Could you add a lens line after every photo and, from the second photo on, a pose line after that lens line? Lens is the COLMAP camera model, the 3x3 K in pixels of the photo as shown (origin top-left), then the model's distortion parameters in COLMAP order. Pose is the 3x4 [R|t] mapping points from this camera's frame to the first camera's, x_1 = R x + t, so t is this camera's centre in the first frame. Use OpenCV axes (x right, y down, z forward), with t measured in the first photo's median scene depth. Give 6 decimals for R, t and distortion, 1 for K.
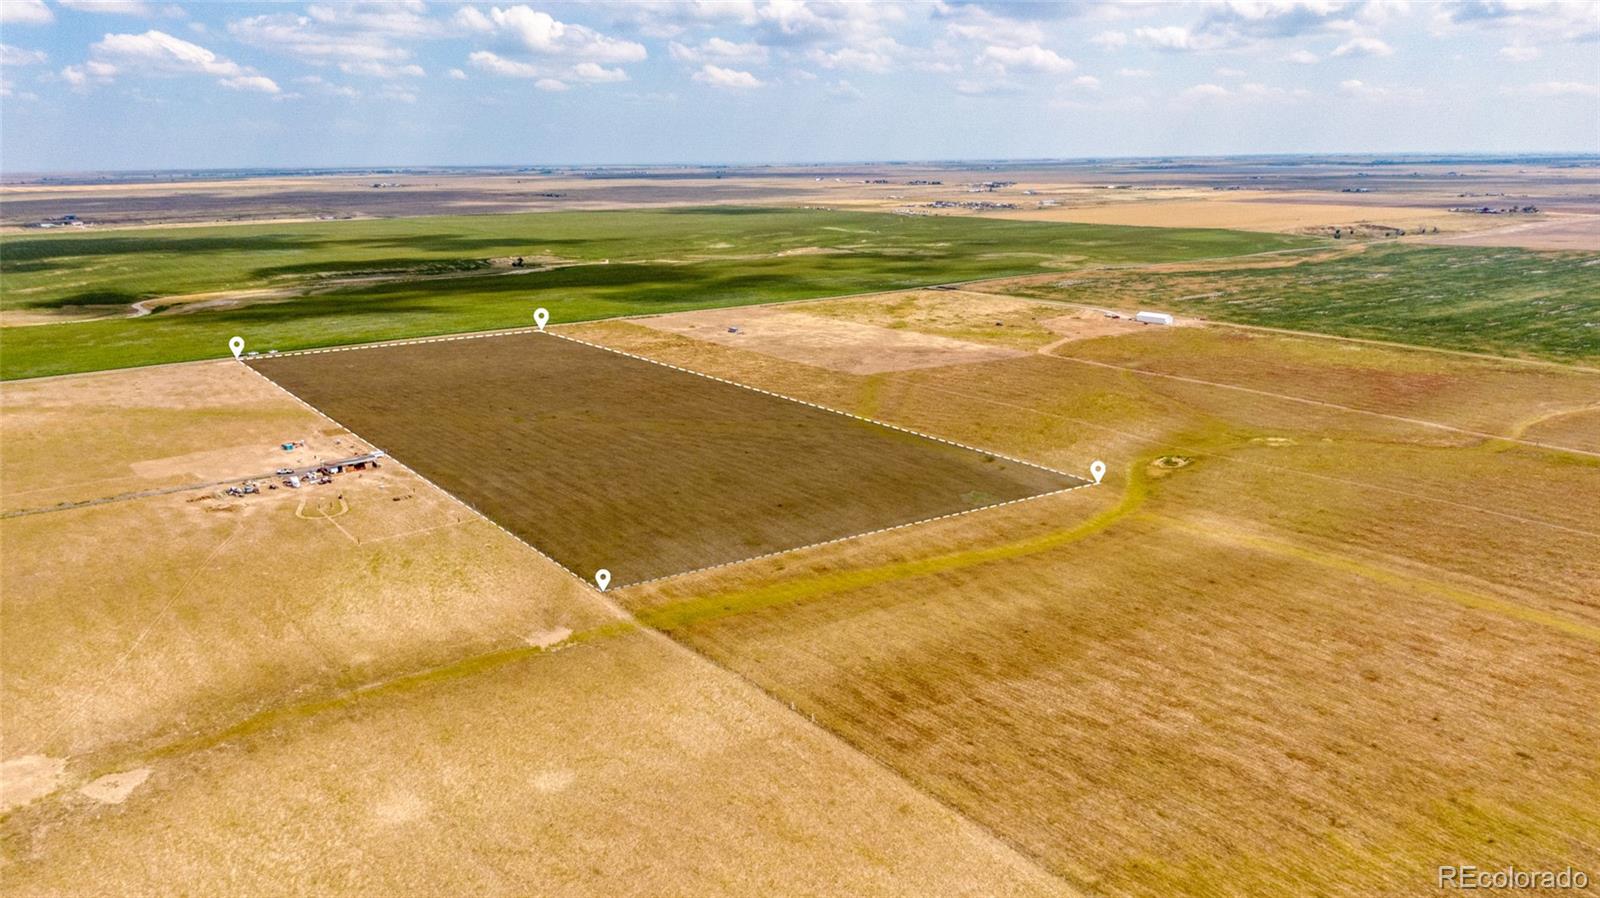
lens RADIAL K [[1169.6, 0, 777.2], [0, 1169.6, 450.6], [0, 0, 1]] dist [0.038429, -0.072585]
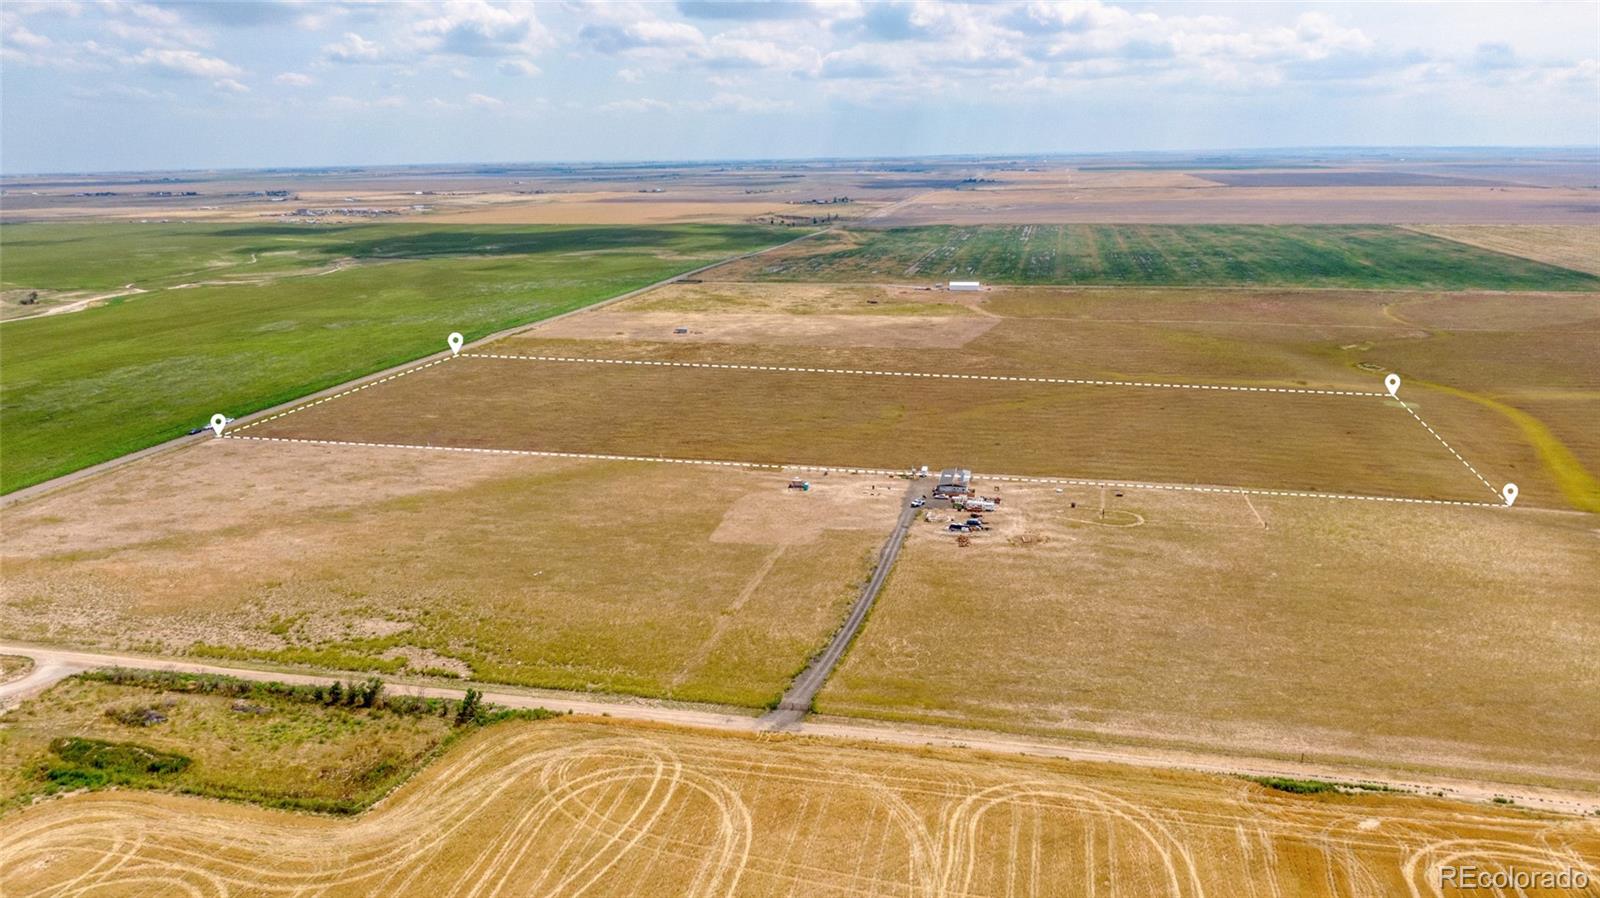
lens RADIAL K [[1169.6, 0, 777.2], [0, 1169.6, 450.6], [0, 0, 1]] dist [0.038429, -0.072585]
pose [[0.756002, -0.160915, 0.634482, -1.170482], [0.167326, 0.984616, 0.050340, -0.088550], [-0.632821, 0.068108, 0.771297, 0.490943]]
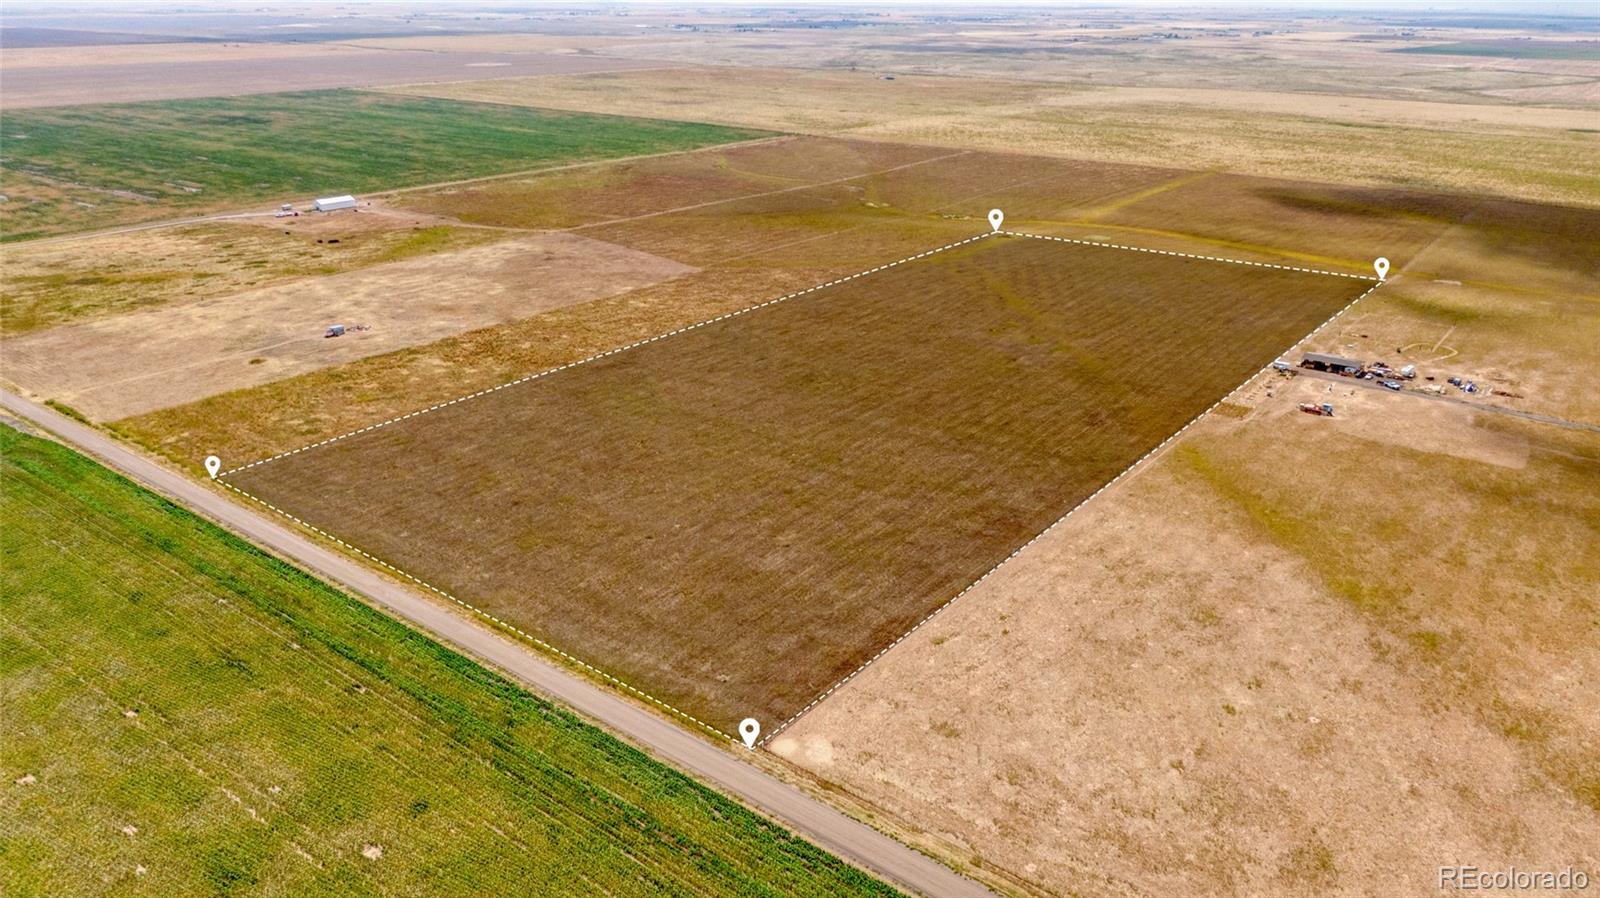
lens RADIAL K [[1169.6, 0, 777.2], [0, 1169.6, 450.6], [0, 0, 1]] dist [0.038429, -0.072585]
pose [[-0.287757, -0.340122, 0.895273, -1.269199], [0.235912, 0.880833, 0.410462, -0.477244], [-0.928192, 0.329319, -0.173227, 1.851785]]
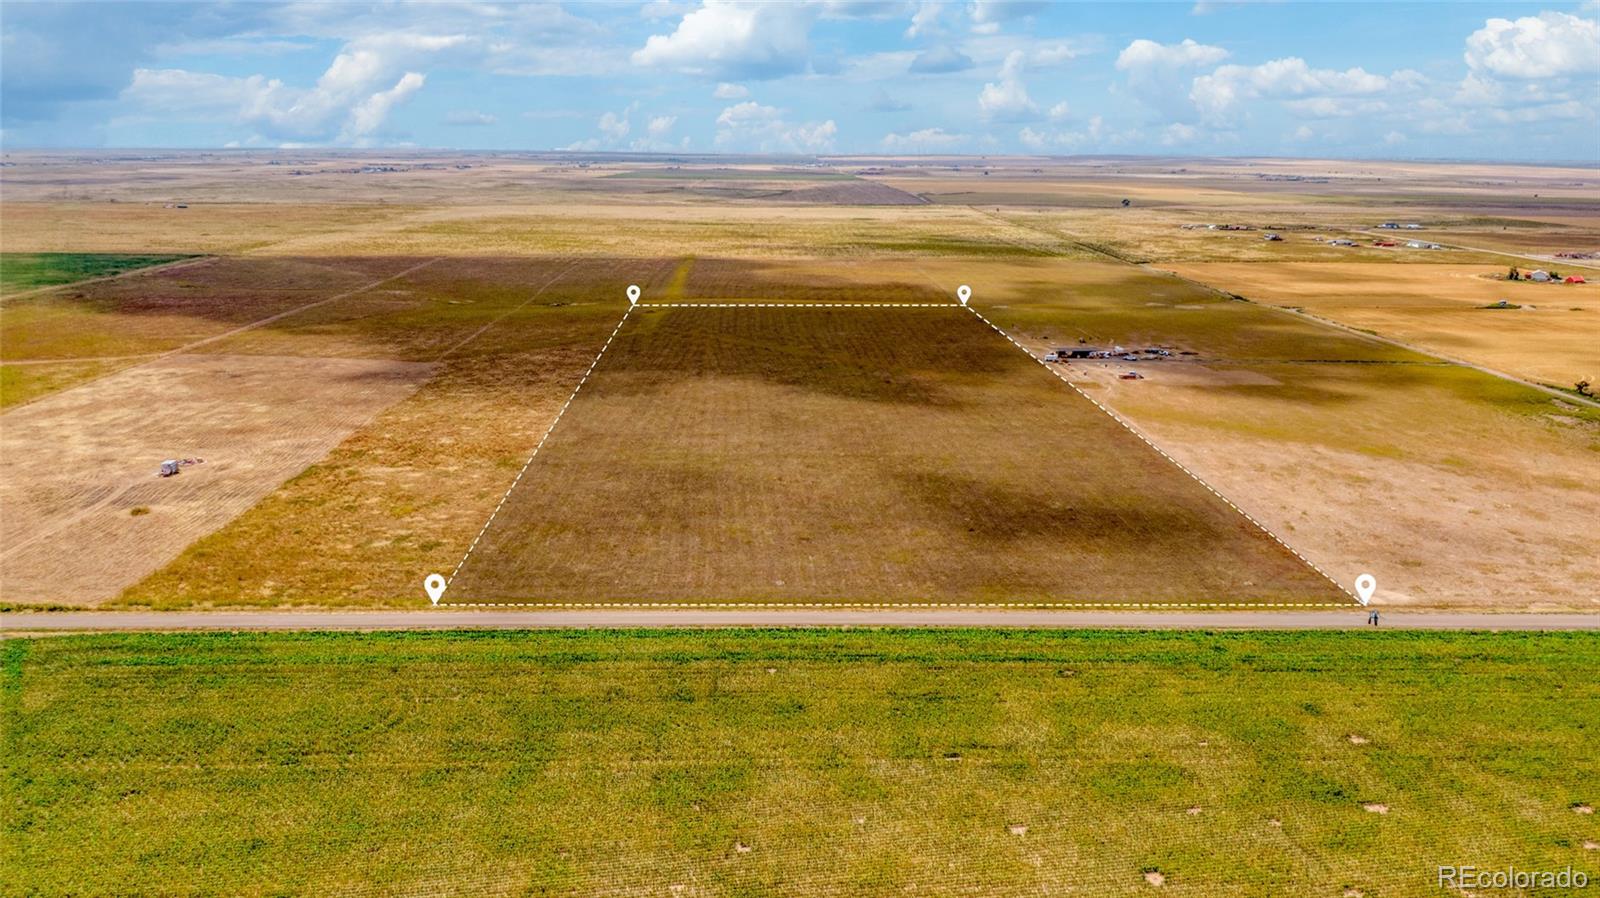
lens RADIAL K [[1169.6, 0, 777.2], [0, 1169.6, 450.6], [0, 0, 1]] dist [0.038429, -0.072585]
pose [[-0.827686, -0.141570, 0.543042, -0.904596], [0.138167, 0.886466, 0.441688, -0.550117], [-0.543918, 0.440609, -0.714155, 2.419812]]
